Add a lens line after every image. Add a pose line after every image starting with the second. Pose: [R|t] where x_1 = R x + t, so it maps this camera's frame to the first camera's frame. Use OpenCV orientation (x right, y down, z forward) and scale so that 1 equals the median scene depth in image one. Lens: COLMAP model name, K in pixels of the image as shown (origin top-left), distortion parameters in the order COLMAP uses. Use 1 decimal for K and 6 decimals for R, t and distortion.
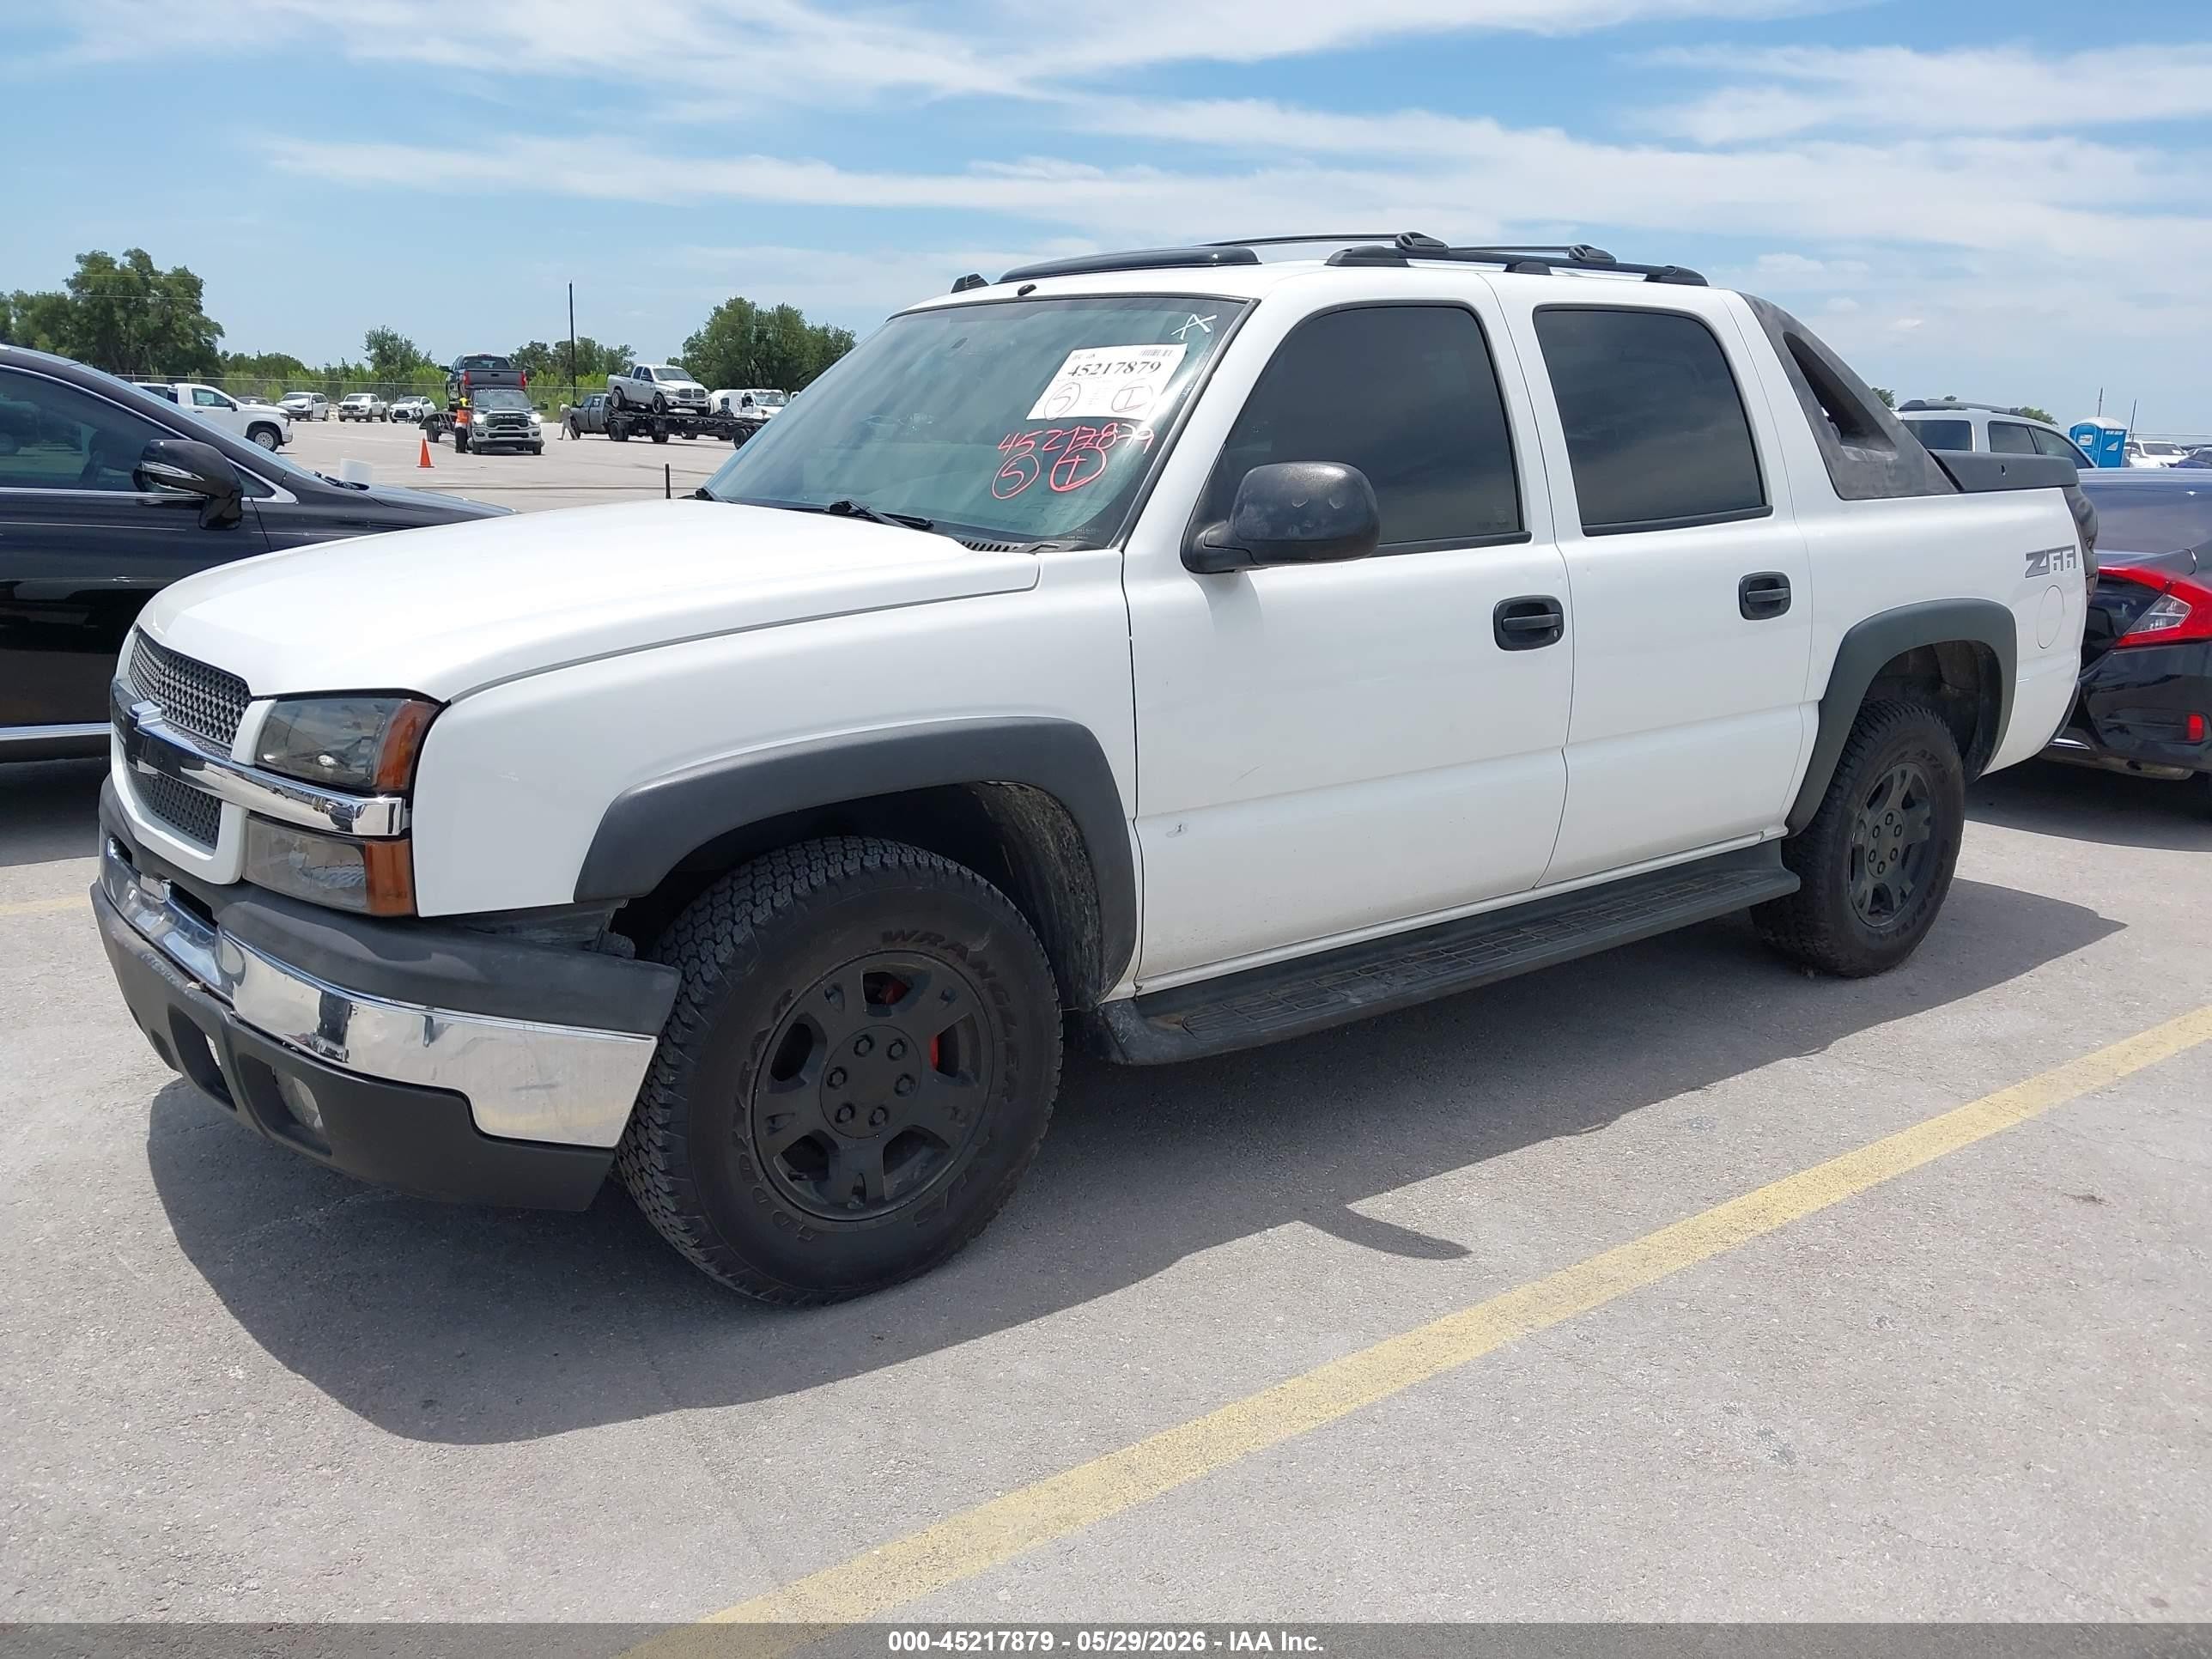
lens RADIAL K [[1652.5, 0, 1041.3], [0, 1652.5, 873.1], [0, 0, 1]] dist [0.018811, -0.007392]
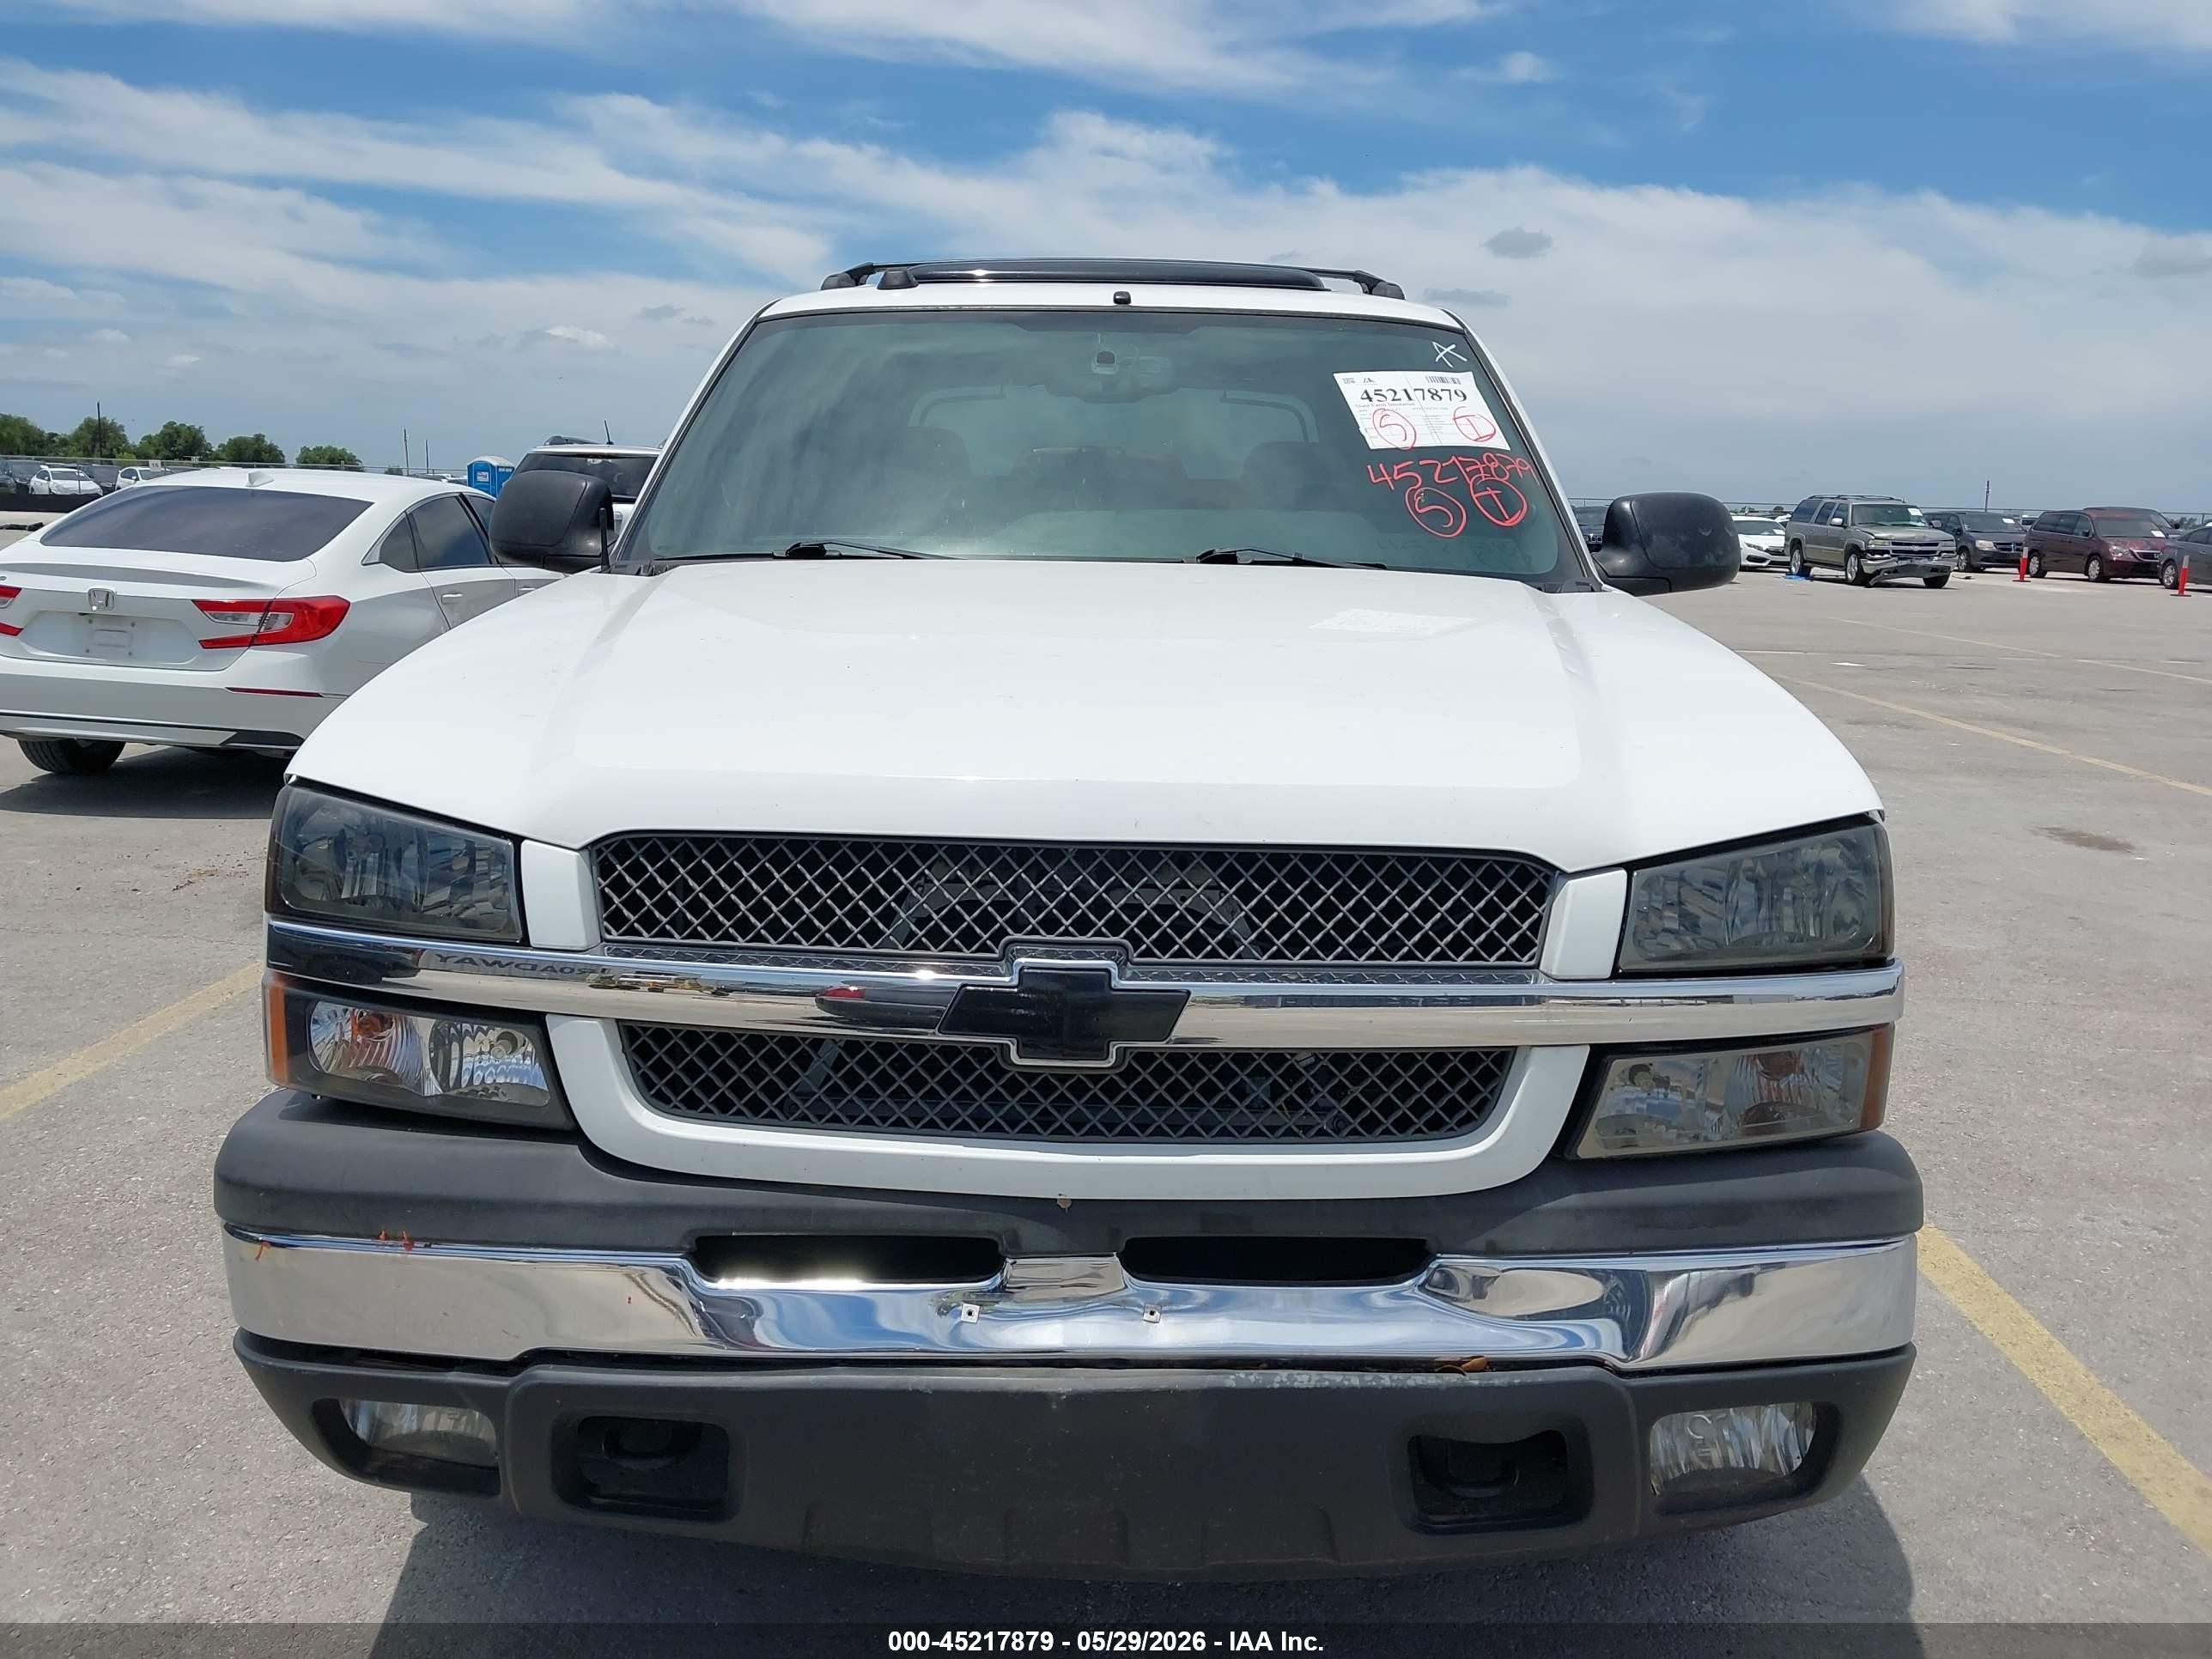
lens RADIAL K [[1704.8, 0, 1106.0], [0, 1704.8, 829.5], [0, 0, 1]] dist [0.009885, -0.016395]
pose [[0.640599, -0.159893, 0.751044, -0.878267], [0.192095, 0.980350, 0.044864, -0.152222], [-0.743460, 0.115532, 0.658726, 0.563293]]
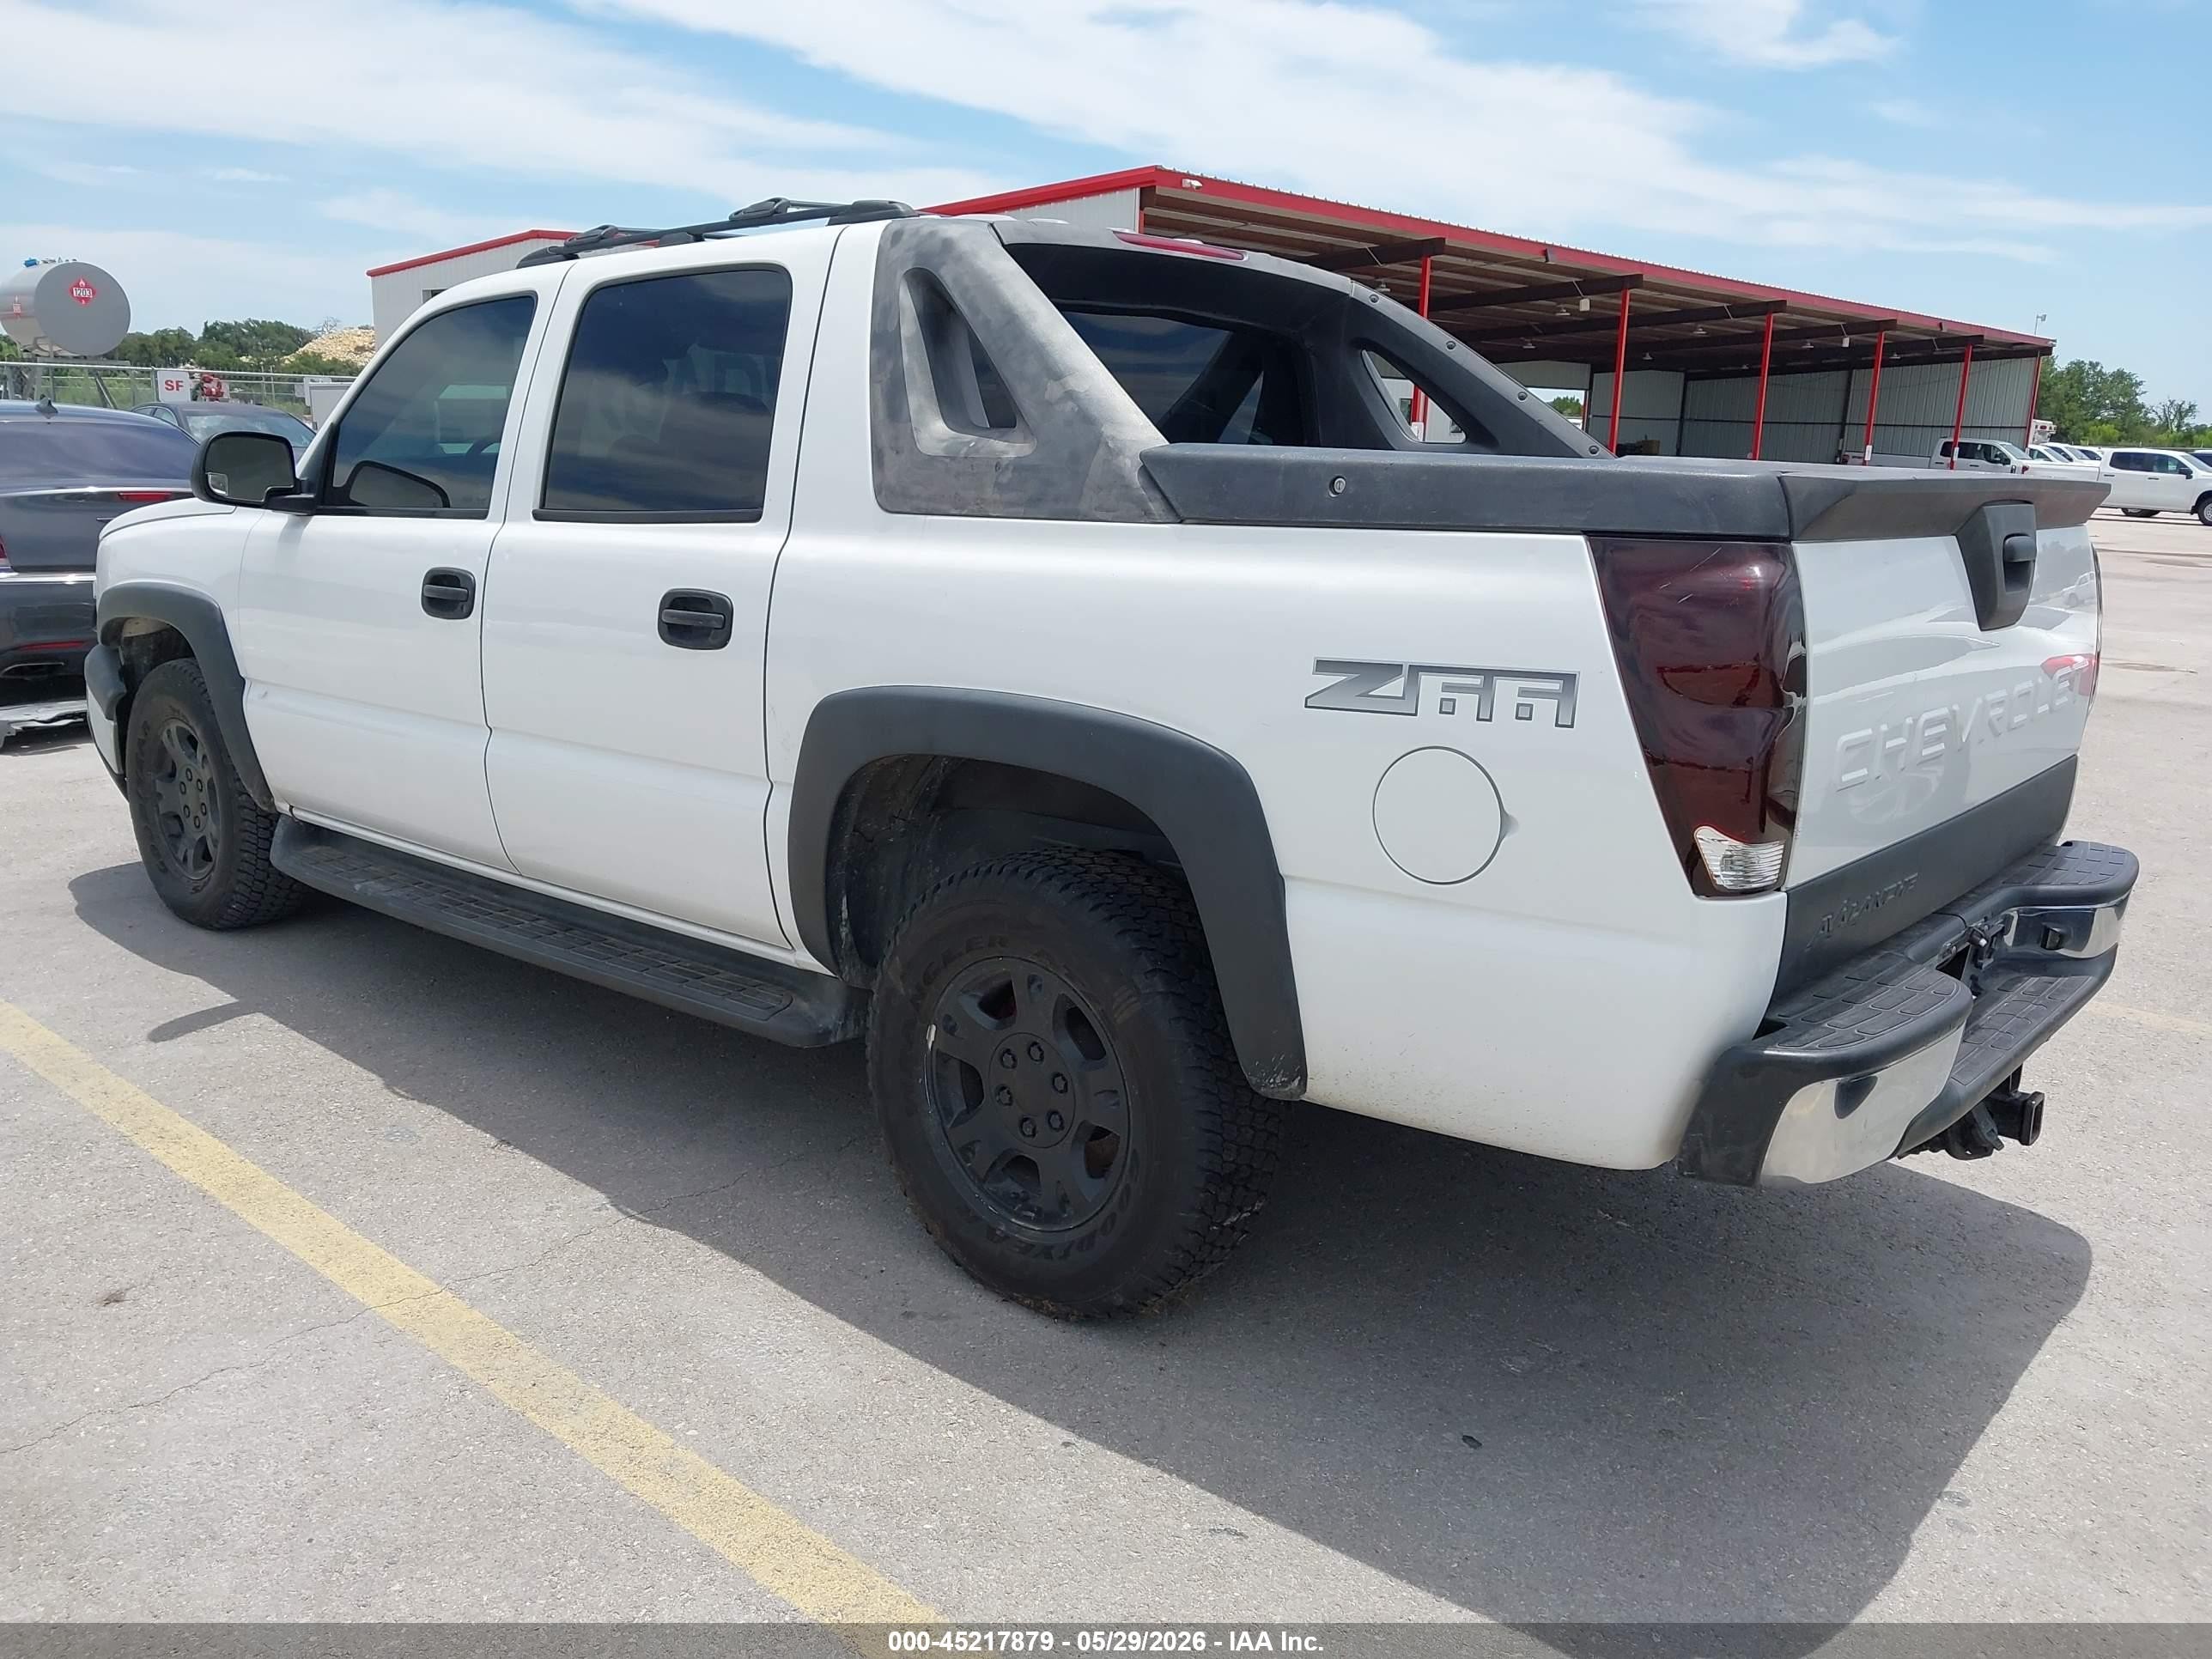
lens RADIAL K [[1704.8, 0, 1106.0], [0, 1704.8, 829.5], [0, 0, 1]] dist [0.009885, -0.016395]
pose [[0.234540, 0.199140, -0.951490, 1.716030], [-0.276536, 0.952021, 0.131086, -0.313137], [0.931943, 0.232377, 0.278357, 1.326779]]
